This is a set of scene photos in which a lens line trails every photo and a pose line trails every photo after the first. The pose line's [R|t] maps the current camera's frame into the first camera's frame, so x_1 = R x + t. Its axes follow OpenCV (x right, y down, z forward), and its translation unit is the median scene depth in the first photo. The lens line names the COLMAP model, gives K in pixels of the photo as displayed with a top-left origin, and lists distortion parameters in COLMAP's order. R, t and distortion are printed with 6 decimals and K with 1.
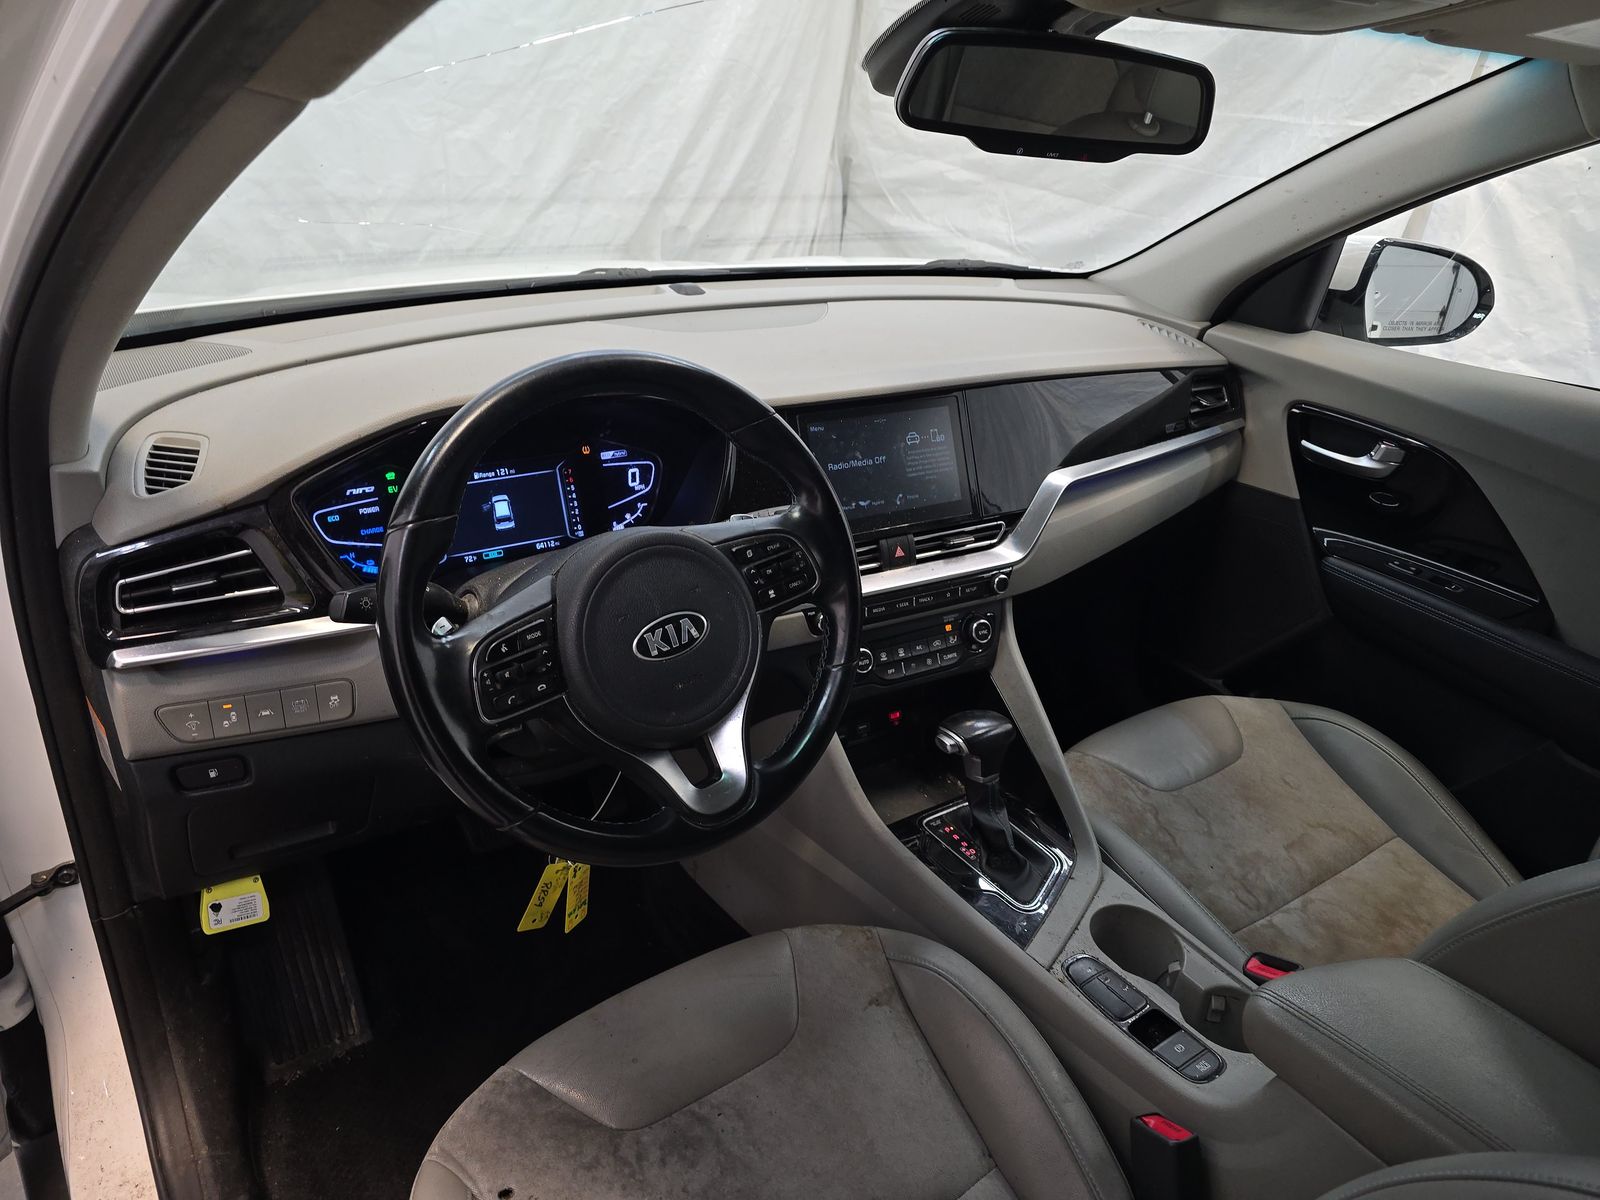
lens RADIAL K [[1088.5, 0, 791.1], [0, 1088.5, 596.2], [0, 0, 1]] dist [0.043338, -0.042674]
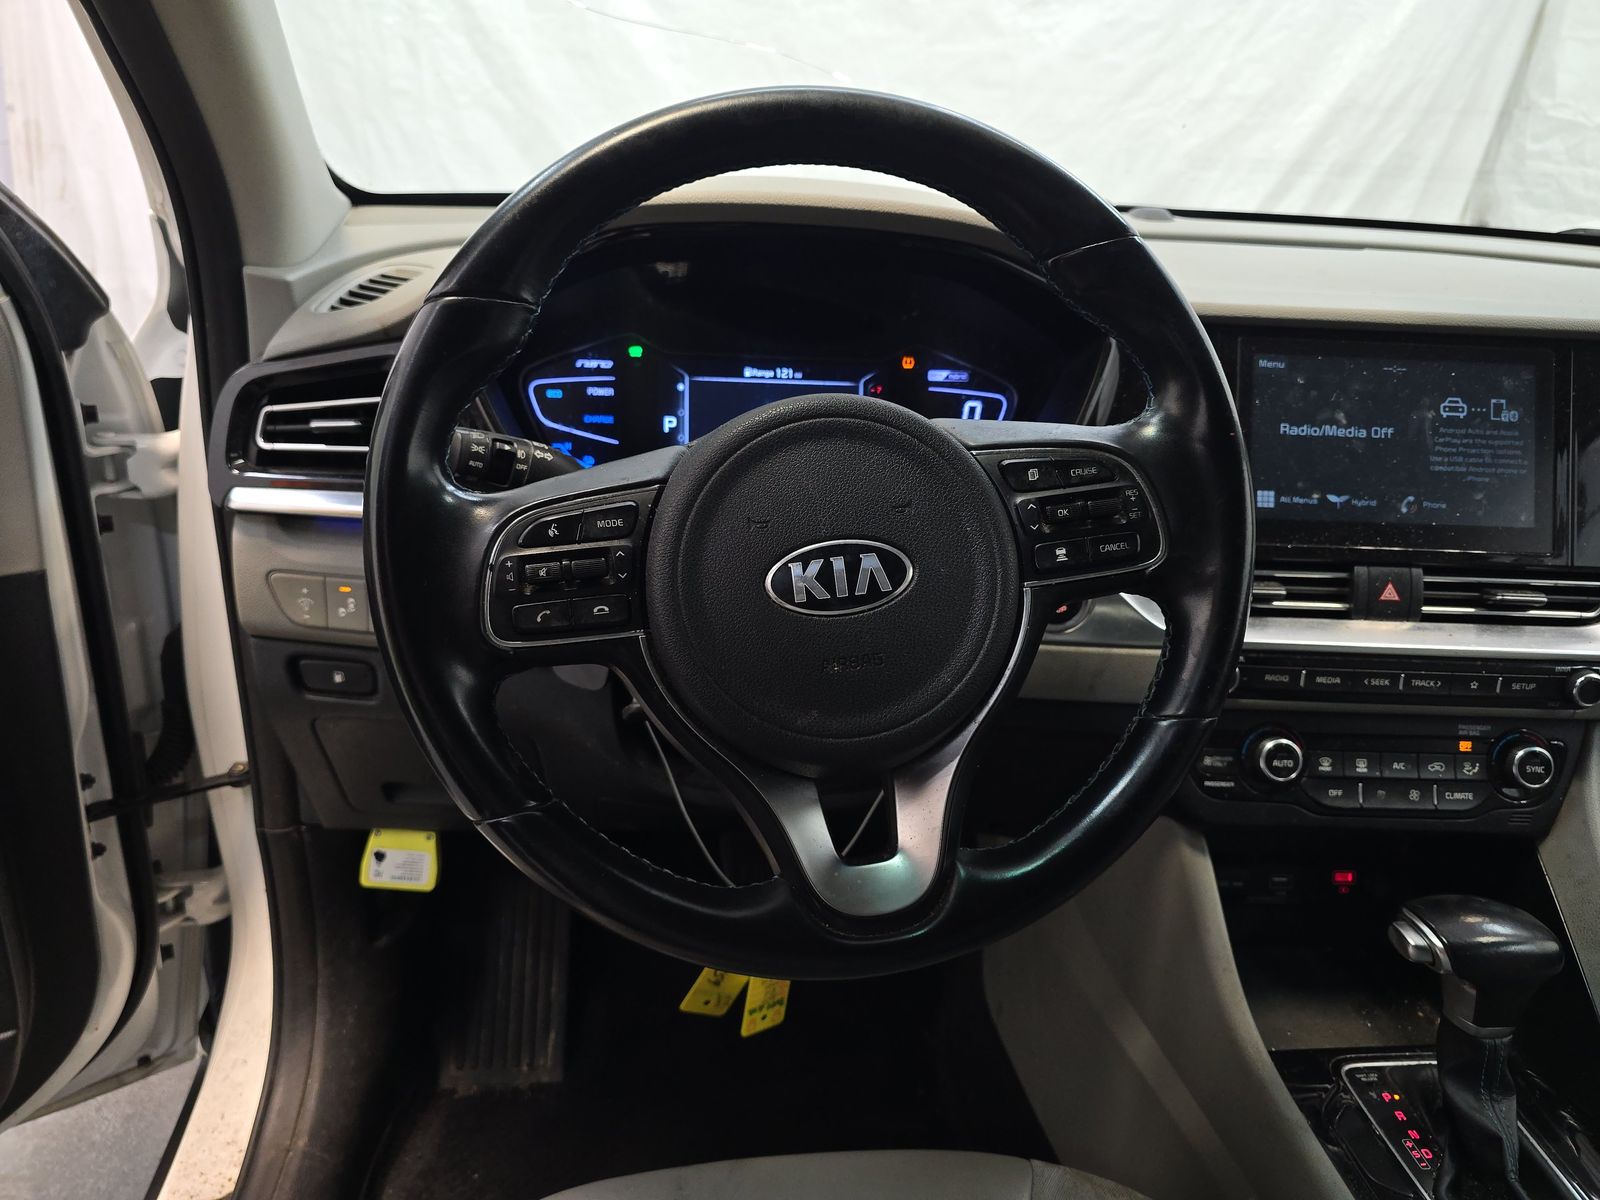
lens RADIAL K [[1088.5, 0, 811.9], [0, 1088.5, 606.2], [0, 0, 1]] dist [0.043338, -0.042674]
pose [[0.878358, 0.177579, -0.443794, 0.095767], [-0.212858, 0.976607, -0.030512, 0.052964], [0.427994, 0.121265, 0.895609, 0.364964]]
